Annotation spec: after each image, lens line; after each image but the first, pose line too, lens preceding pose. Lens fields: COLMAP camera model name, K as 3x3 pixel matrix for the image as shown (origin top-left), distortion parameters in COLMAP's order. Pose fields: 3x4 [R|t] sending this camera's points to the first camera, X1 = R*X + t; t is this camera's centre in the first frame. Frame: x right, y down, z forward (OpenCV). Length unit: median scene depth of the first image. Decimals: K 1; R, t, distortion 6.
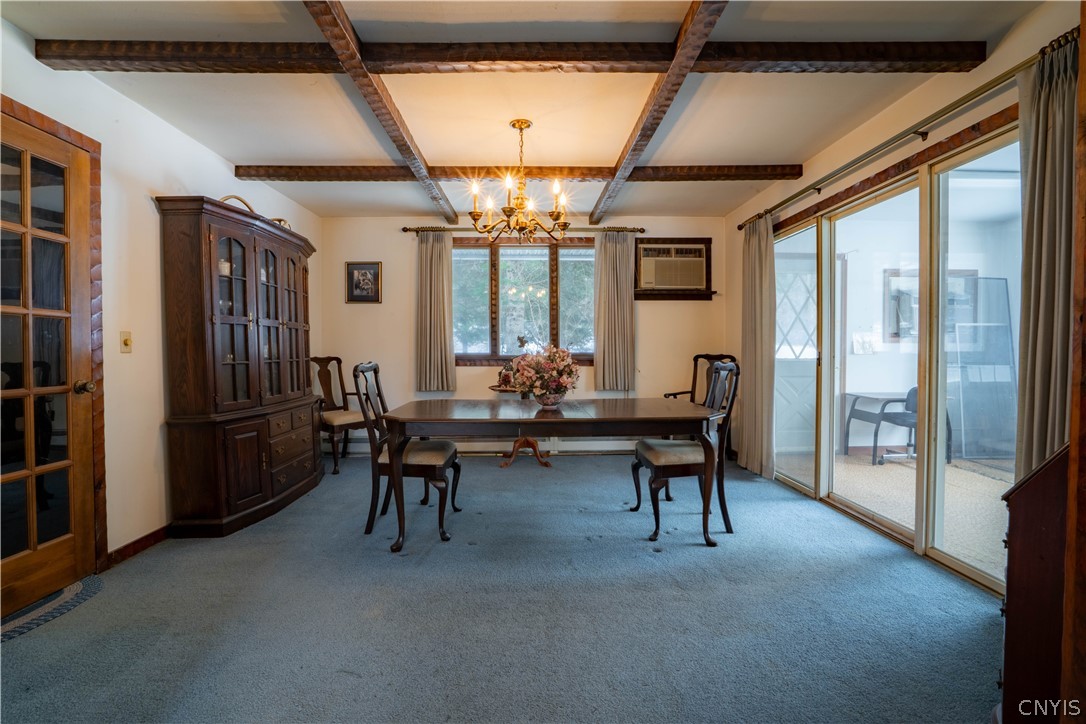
lens RADIAL K [[522.1, 0, 543.0], [0, 522.1, 362.0], [0, 0, 1]] dist [-0.067666, 0.025614]
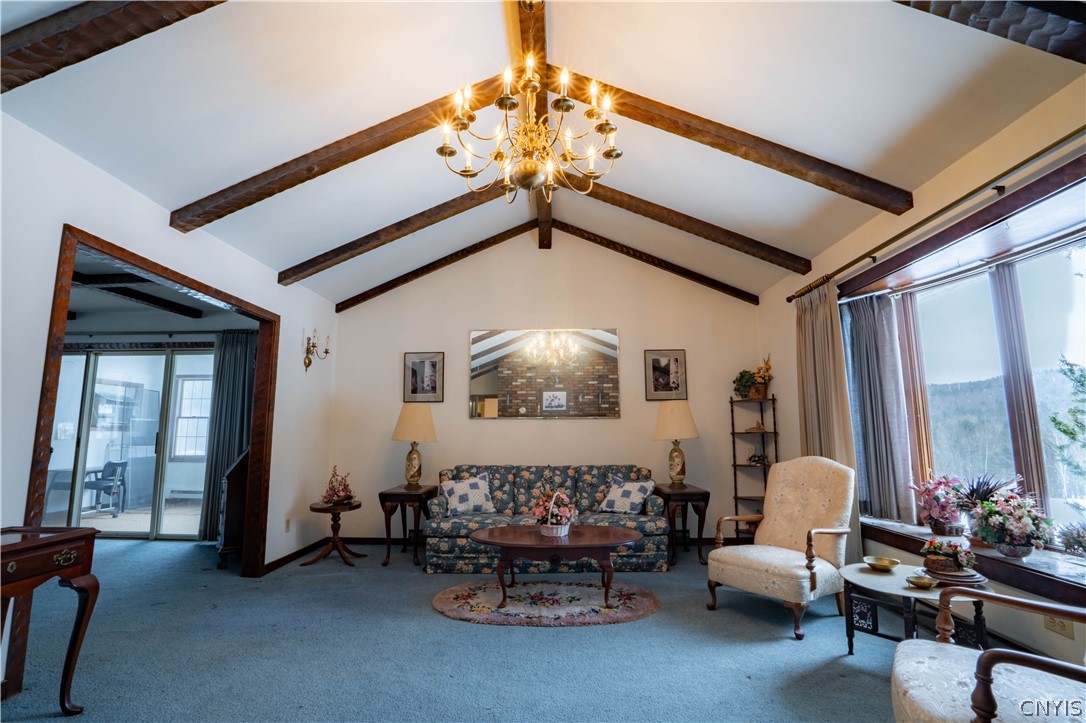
lens RADIAL K [[522.1, 0, 543.0], [0, 522.1, 361.5], [0, 0, 1]] dist [-0.067666, 0.025614]
pose [[0.103503, 0.147132, 0.983686, -0.843553], [0.020208, 0.988483, -0.149976, 0.009391], [-0.994424, 0.035401, 0.099338, -0.556998]]
